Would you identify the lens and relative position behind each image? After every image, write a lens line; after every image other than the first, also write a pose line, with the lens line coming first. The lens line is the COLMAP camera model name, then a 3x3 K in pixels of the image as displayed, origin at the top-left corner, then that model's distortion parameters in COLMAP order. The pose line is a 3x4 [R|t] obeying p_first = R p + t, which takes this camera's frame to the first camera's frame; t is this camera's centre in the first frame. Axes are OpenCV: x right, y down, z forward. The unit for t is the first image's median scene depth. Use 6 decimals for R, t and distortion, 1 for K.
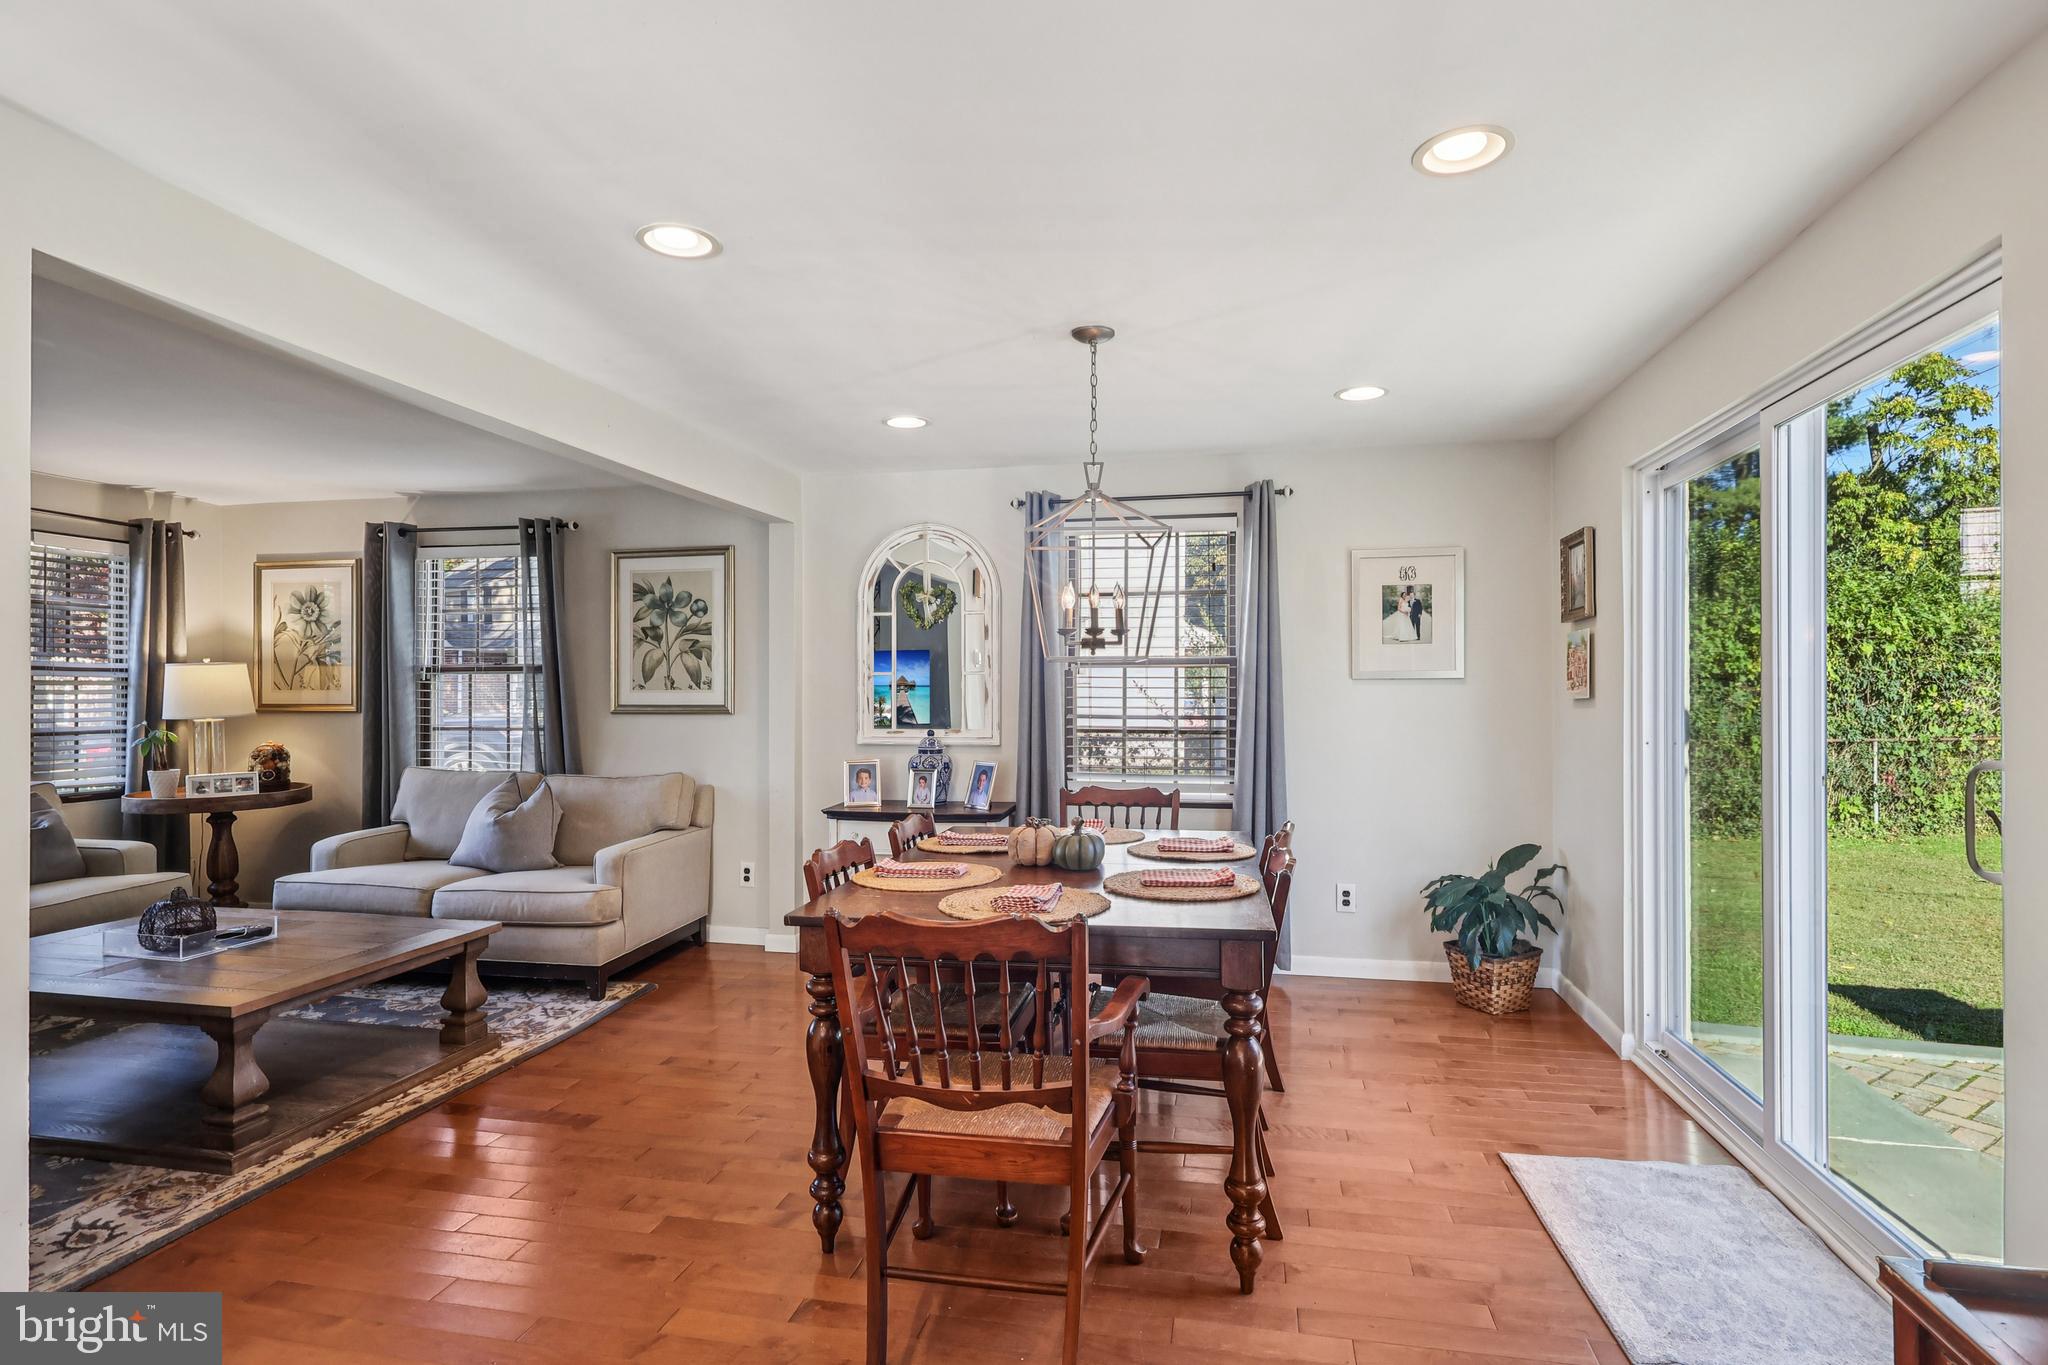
lens RADIAL K [[1019.5, 0, 1026.0], [0, 1019.5, 687.1], [0, 0, 1]] dist [-0.002407, 0.001186]
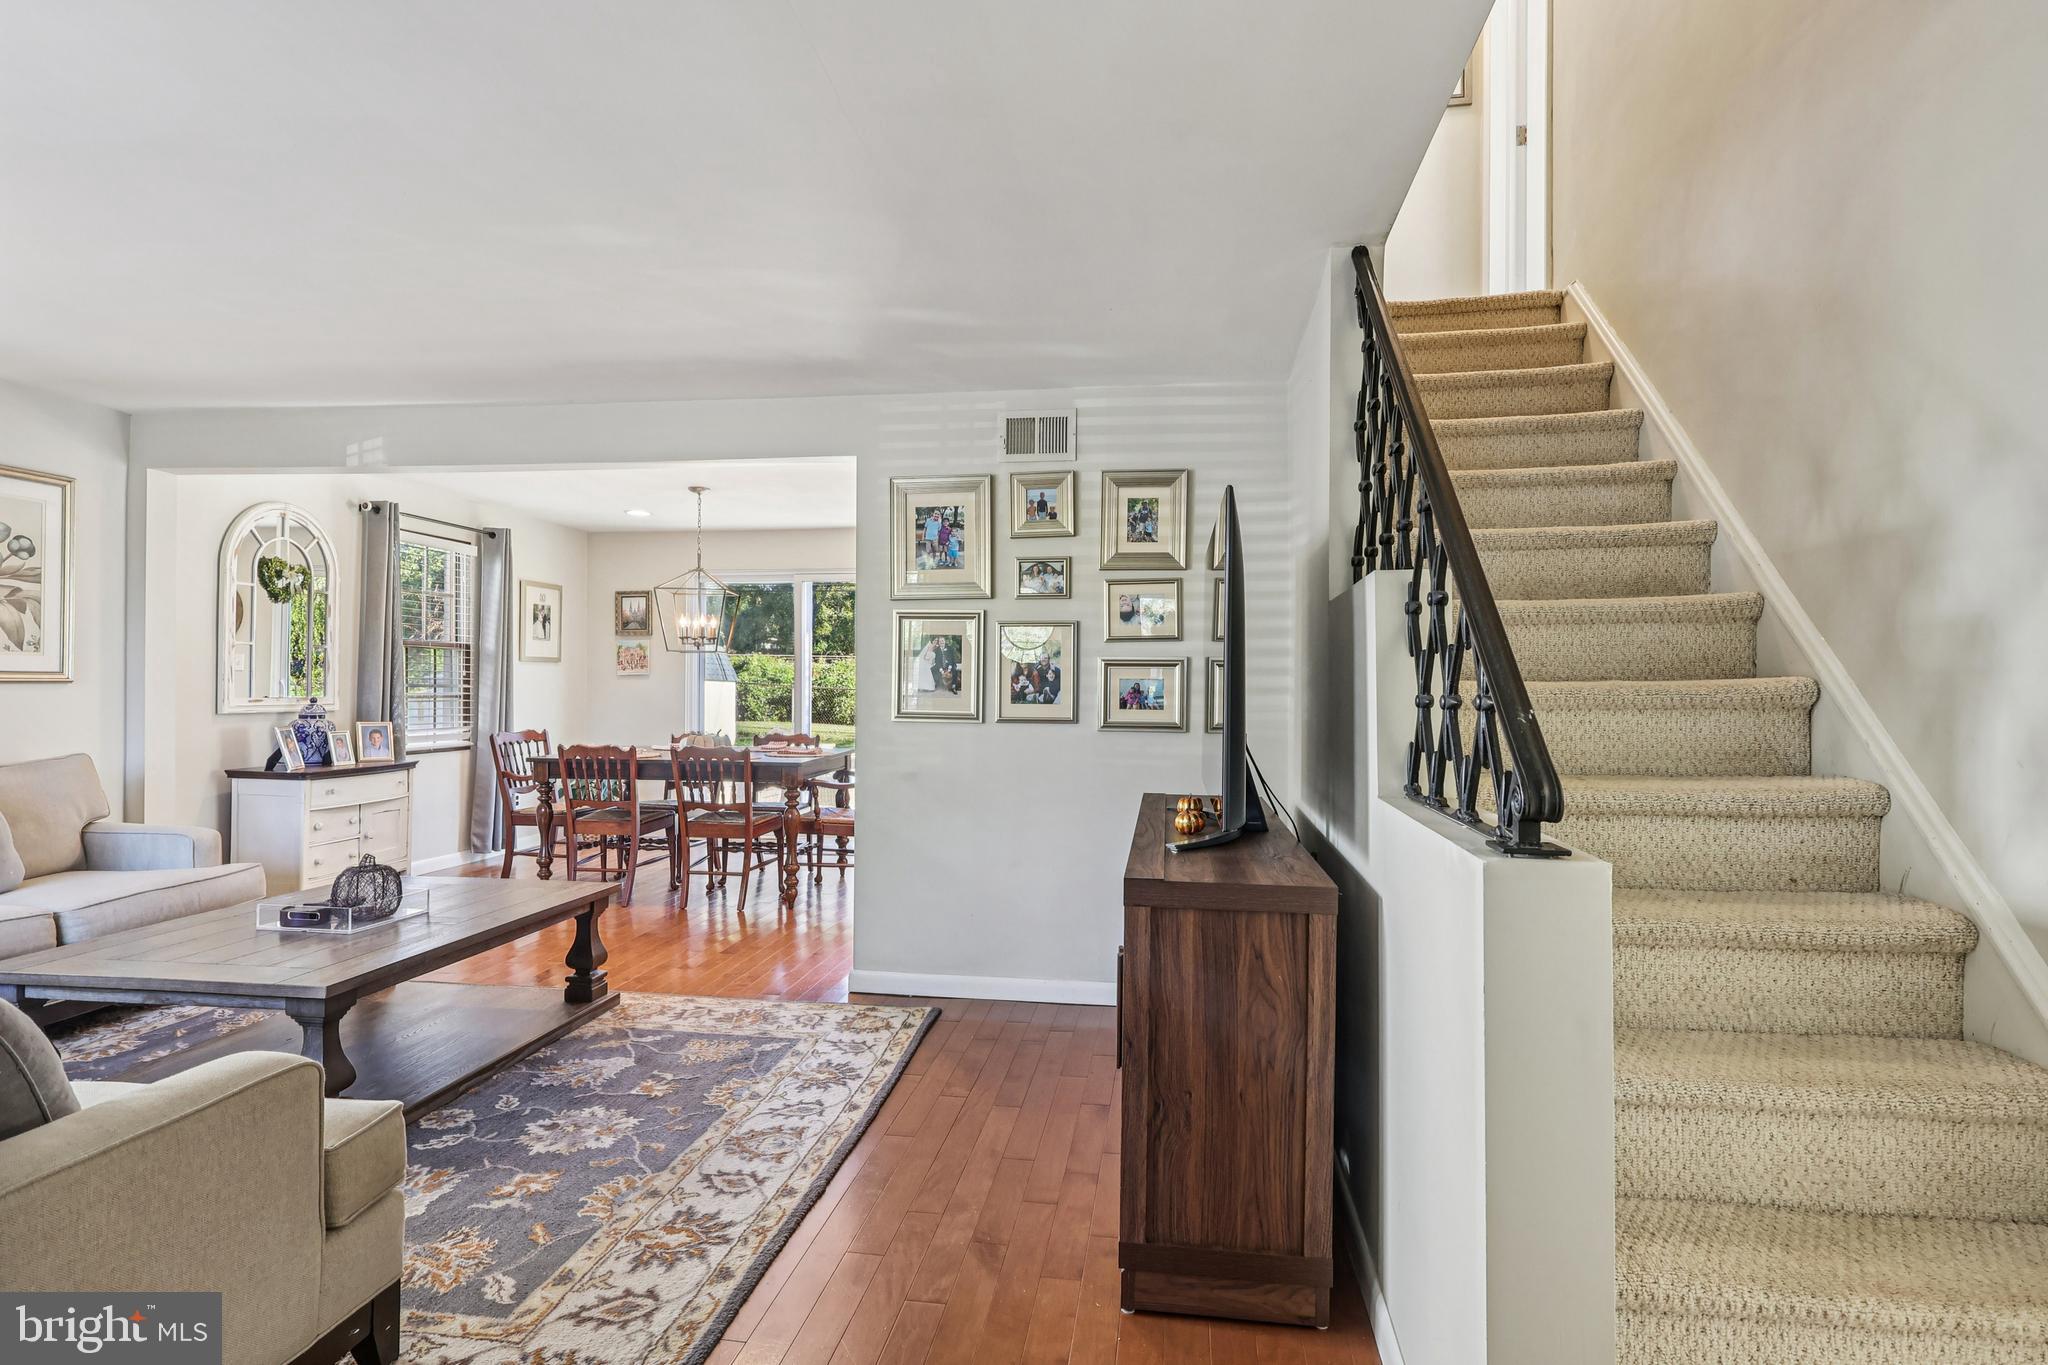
lens RADIAL K [[1019.5, 0, 1024.5], [0, 1019.5, 680.6], [0, 0, 1]] dist [-0.002407, 0.001186]
pose [[-0.059428, 0.005962, 0.998215, -1.154620], [-0.010331, 0.999925, -0.006587, 0.021994], [-0.998179, -0.010704, -0.059362, 0.281272]]
